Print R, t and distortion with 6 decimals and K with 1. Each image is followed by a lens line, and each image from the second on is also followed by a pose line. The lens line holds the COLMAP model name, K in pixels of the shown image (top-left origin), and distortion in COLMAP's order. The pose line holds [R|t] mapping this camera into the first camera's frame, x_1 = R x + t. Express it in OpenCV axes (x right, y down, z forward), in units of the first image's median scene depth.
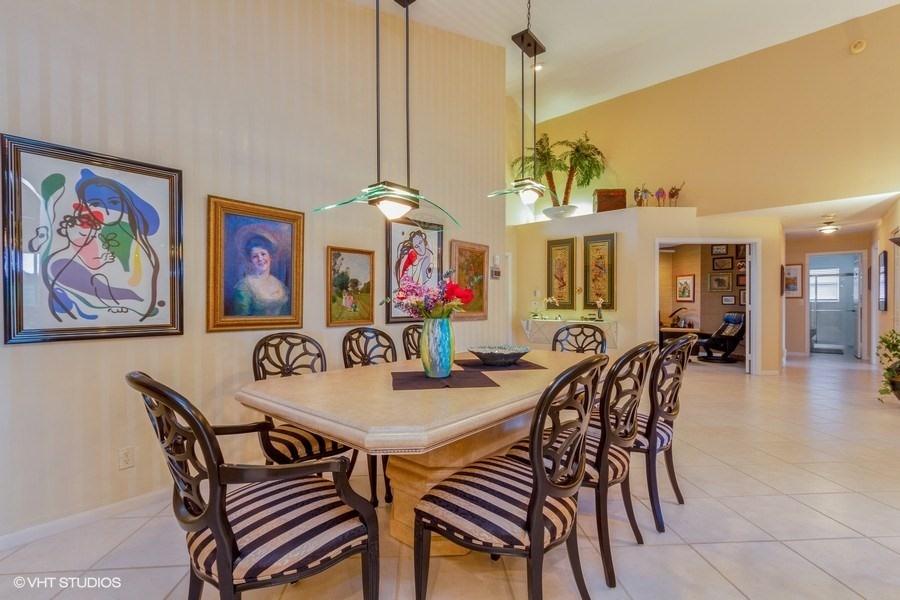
lens RADIAL K [[415.4, 0, 450.7], [0, 415.4, 305.0], [0, 0, 1]] dist [-0.000947, -0.000784]
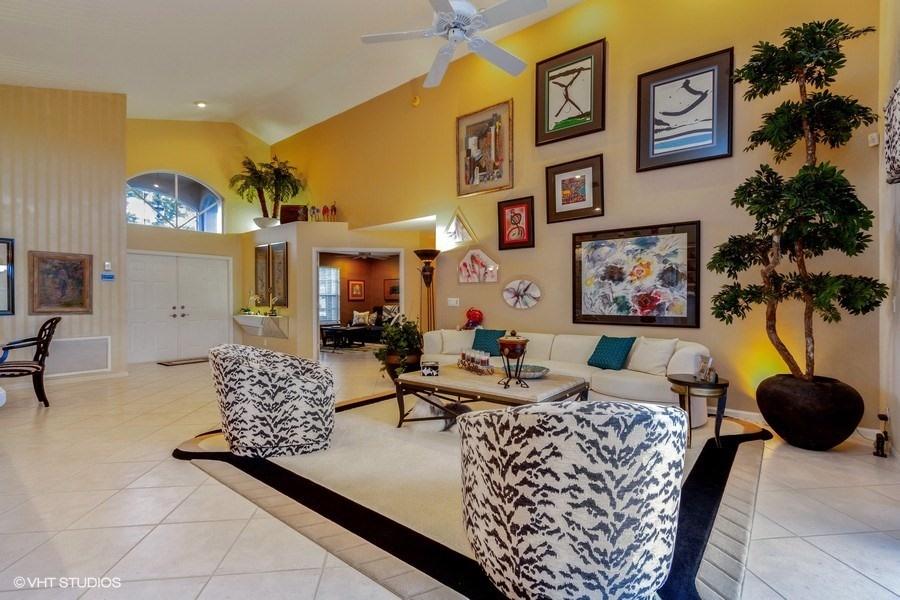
lens RADIAL K [[415.4, 0, 453.7], [0, 415.4, 299.4], [0, 0, 1]] dist [-0.000947, -0.000784]
pose [[0.998753, 0.002158, 0.049884, 0.754925], [-0.001769, 0.999968, -0.007834, -0.000752], [-0.049900, 0.007736, 0.998724, -0.204211]]
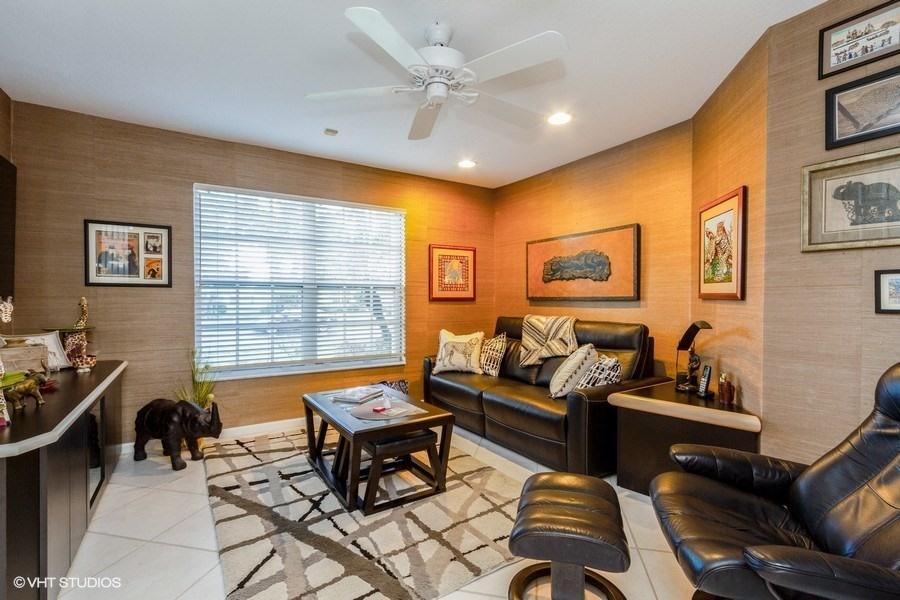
lens RADIAL K [[415.4, 0, 450.1], [0, 415.4, 301.6], [0, 0, 1]] dist [-0.000947, -0.000784]
pose [[0.965932, 0.008986, -0.258640, 0.605303], [-0.009327, 0.999957, -0.000089, -0.006181], [0.258628, 0.002498, 0.965974, 0.901267]]
